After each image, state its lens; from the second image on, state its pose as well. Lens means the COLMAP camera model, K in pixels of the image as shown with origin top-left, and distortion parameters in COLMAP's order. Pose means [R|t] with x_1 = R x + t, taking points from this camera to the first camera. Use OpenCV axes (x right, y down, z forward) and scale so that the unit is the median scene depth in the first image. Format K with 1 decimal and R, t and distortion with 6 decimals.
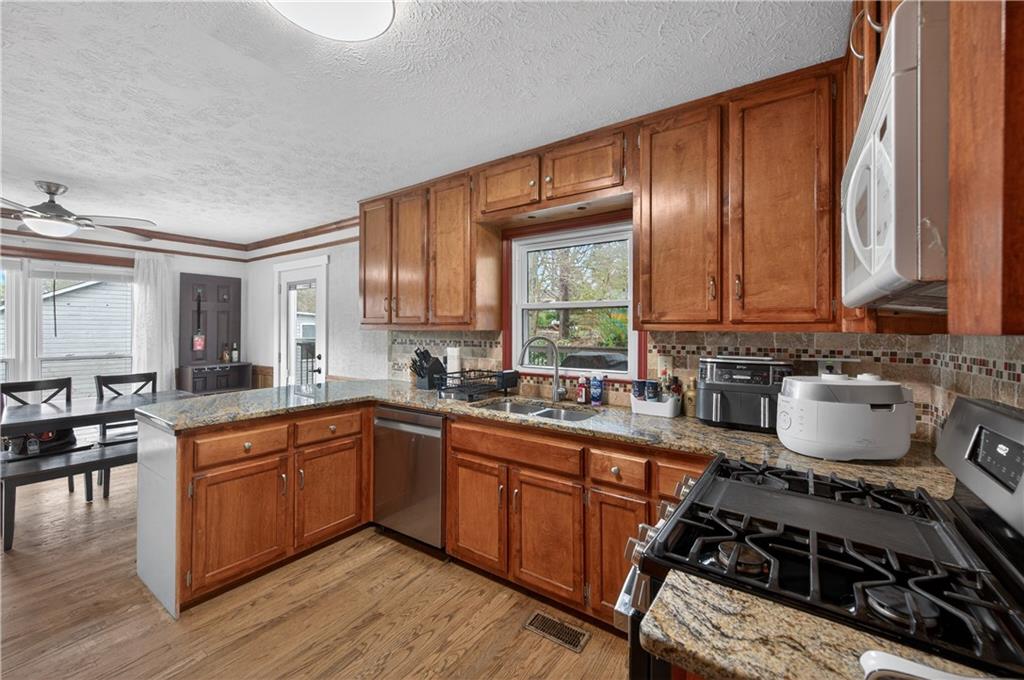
lens RADIAL K [[407.6, 0, 512.3], [0, 407.6, 334.6], [0, 0, 1]] dist [-0.000005, 0.000008]
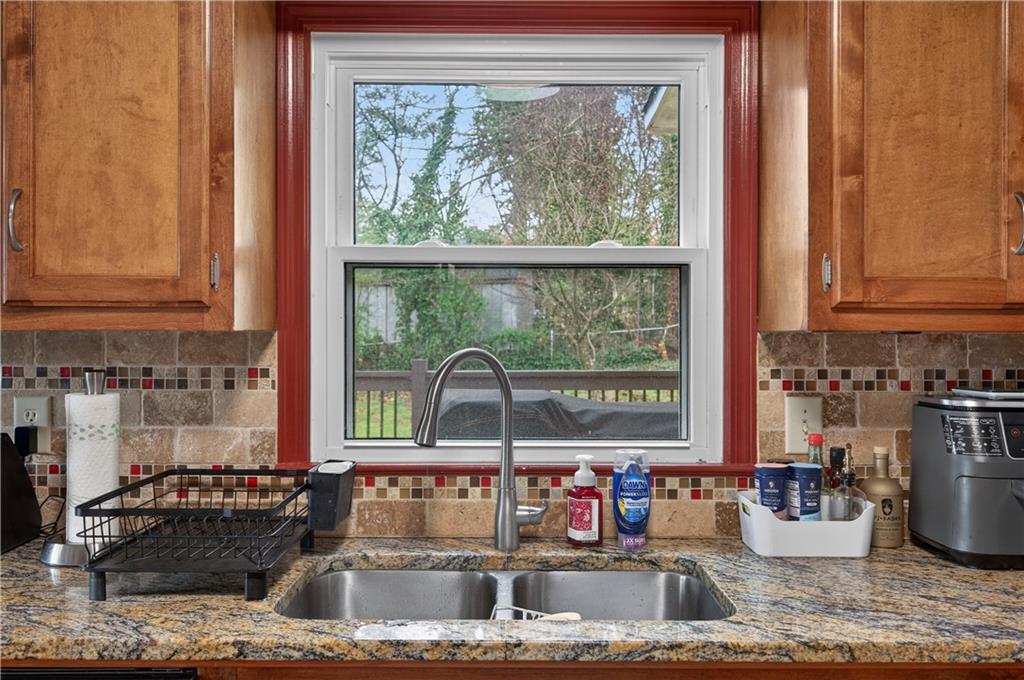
lens RADIAL K [[886.3, 0, 511.9], [0, 886.3, 336.2], [0, 0, 1]] dist [0.034092, -0.006614]
pose [[0.816424, -0.004599, 0.577434, -0.303466], [0.006457, 0.999978, -0.001164, -0.004853], [-0.577416, 0.004679, 0.816436, 0.422088]]
